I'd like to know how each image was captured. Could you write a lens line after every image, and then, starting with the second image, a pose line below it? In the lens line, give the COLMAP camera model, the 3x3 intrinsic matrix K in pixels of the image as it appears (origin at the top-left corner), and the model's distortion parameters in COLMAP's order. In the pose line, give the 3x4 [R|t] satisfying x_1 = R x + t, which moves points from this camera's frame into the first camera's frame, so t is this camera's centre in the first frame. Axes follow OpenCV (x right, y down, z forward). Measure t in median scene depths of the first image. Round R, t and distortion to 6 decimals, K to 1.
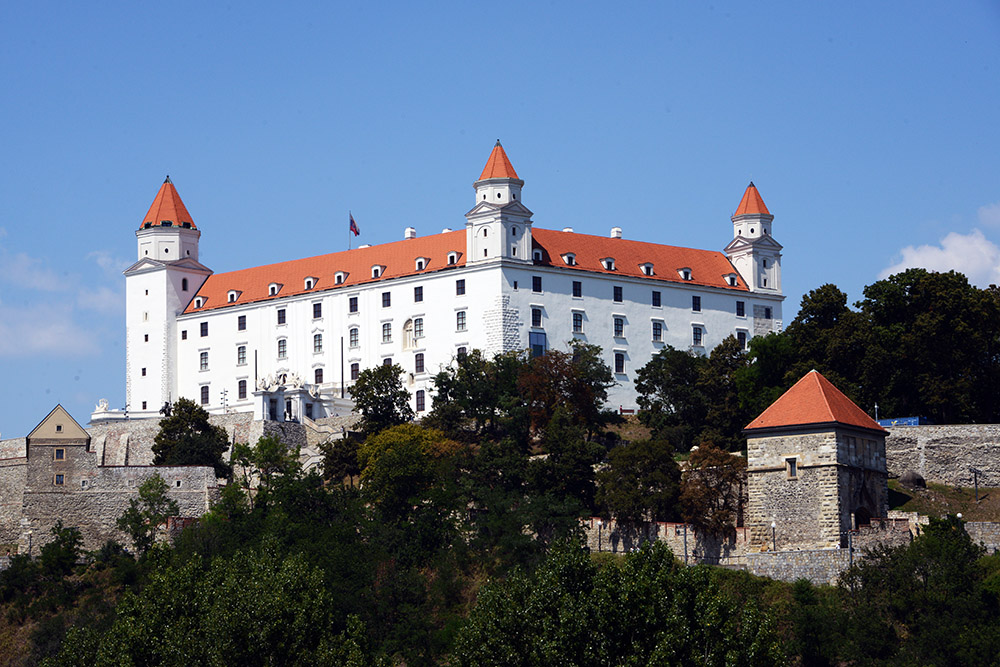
lens RADIAL K [[3220.1, 0, 501.2], [0, 3220.1, 334.0], [0, 0, 1]] dist [1.660215, 0.000000]
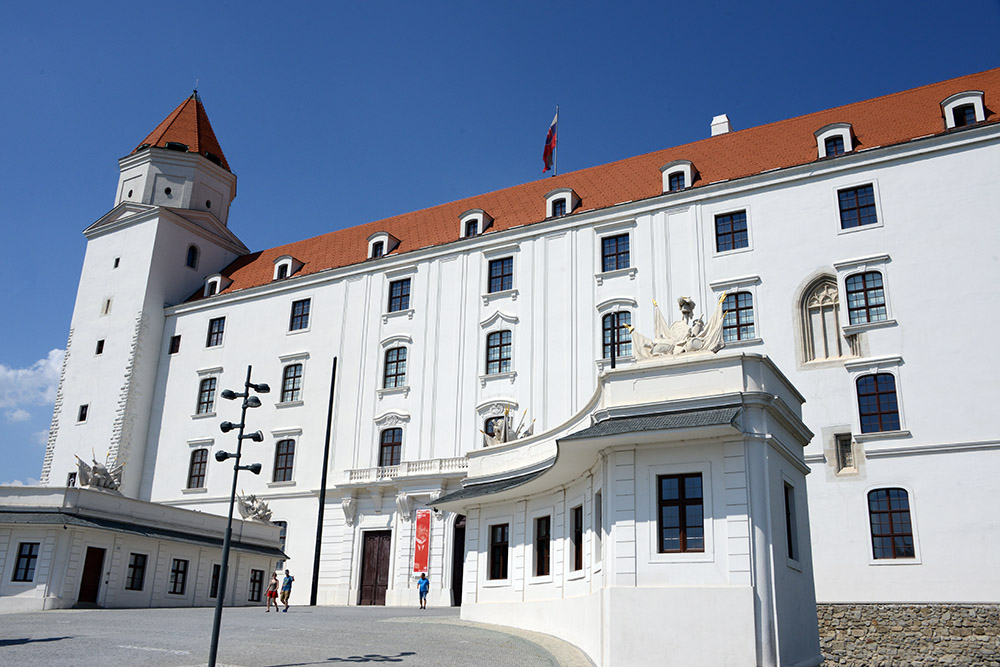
lens RADIAL K [[904.9, 0, 498.8], [0, 904.9, 333.5], [0, 0, 1]] dist [-0.051597, 0.001340]
pose [[0.977760, 0.115993, 0.174732, -0.075082], [-0.080925, 0.977276, -0.195913, 0.021792], [-0.193486, 0.177416, 0.964929, 0.883948]]
